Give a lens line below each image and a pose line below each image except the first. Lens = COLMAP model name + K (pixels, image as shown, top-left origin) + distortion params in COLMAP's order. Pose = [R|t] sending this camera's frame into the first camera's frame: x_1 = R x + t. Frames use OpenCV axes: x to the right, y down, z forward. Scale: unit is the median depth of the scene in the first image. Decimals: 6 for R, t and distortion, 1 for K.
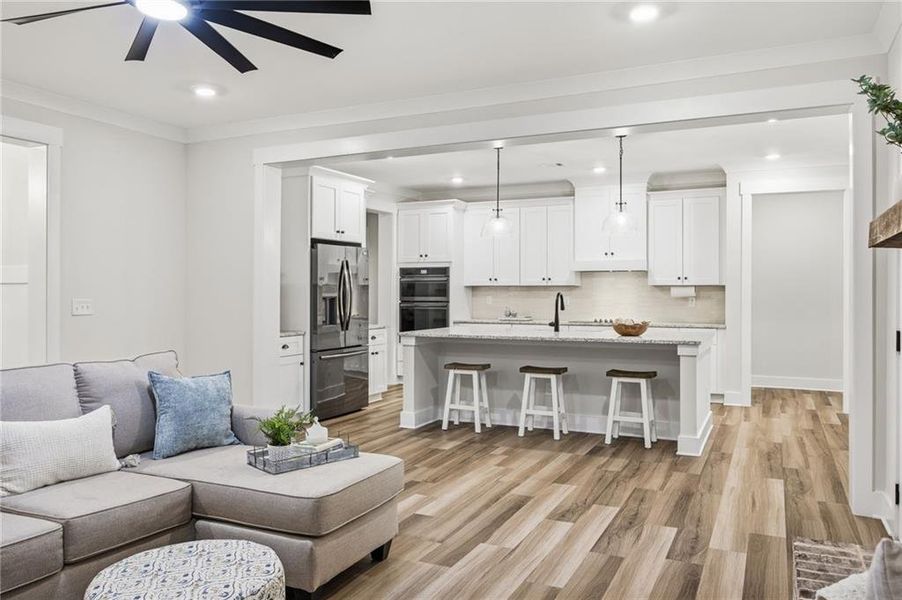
lens RADIAL K [[689.6, 0, 451.8], [0, 689.6, 293.5], [0, 0, 1]] dist [0.005176, -0.001831]
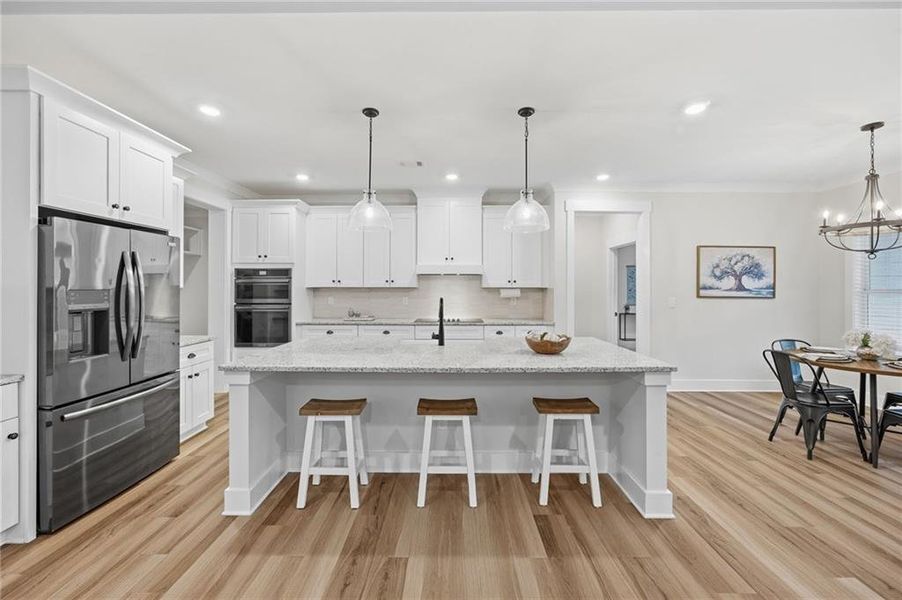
lens RADIAL K [[357.1, 0, 447.0], [0, 357.1, 290.7], [0, 0, 1]] dist [-0.014342, 0.000446]
pose [[0.905236, -0.004153, 0.424888, -0.026610], [0.001144, 0.999972, 0.007336, -0.014236], [-0.424907, -0.006154, 0.905216, 0.633114]]
